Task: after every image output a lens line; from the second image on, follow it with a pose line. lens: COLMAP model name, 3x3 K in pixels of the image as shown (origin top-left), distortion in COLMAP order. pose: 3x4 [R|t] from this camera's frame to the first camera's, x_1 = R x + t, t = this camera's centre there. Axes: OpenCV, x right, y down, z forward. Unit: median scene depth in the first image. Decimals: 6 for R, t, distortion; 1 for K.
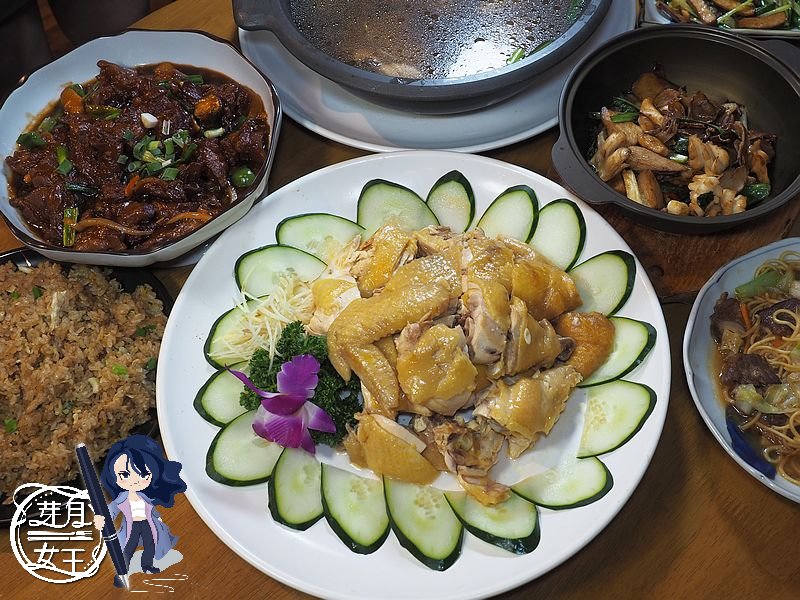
lens RADIAL K [[896.7, 0, 400.0], [0, 896.7, 300.0], [0, 0, 1]] dist [0.142447, -0.000674]
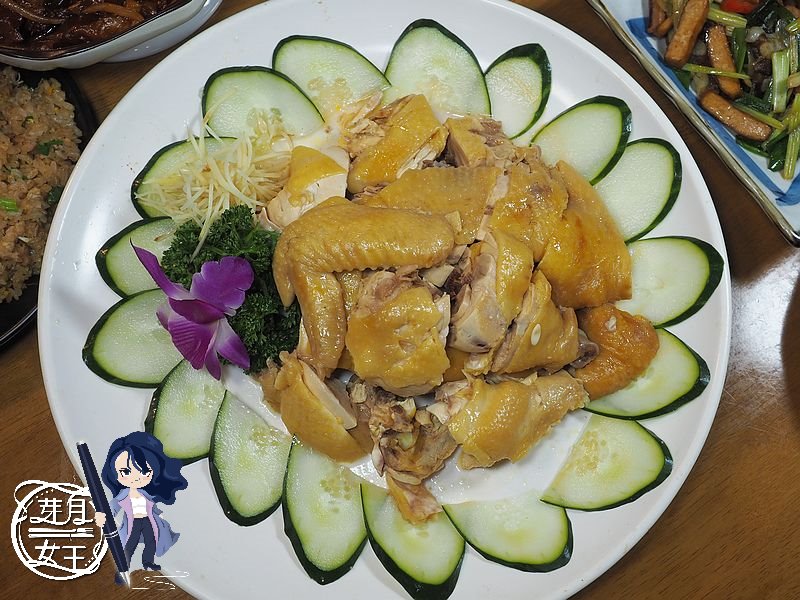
lens RADIAL K [[902.8, 0, 383.9], [0, 902.8, 299.4], [0, 0, 1]] dist [-0.000529, 0.548080]
pose [[0.945622, 0.324510, -0.022193, 0.032659], [-0.304744, 0.907743, 0.288328, -0.154813], [0.113710, -0.265886, 0.957275, 0.296185]]
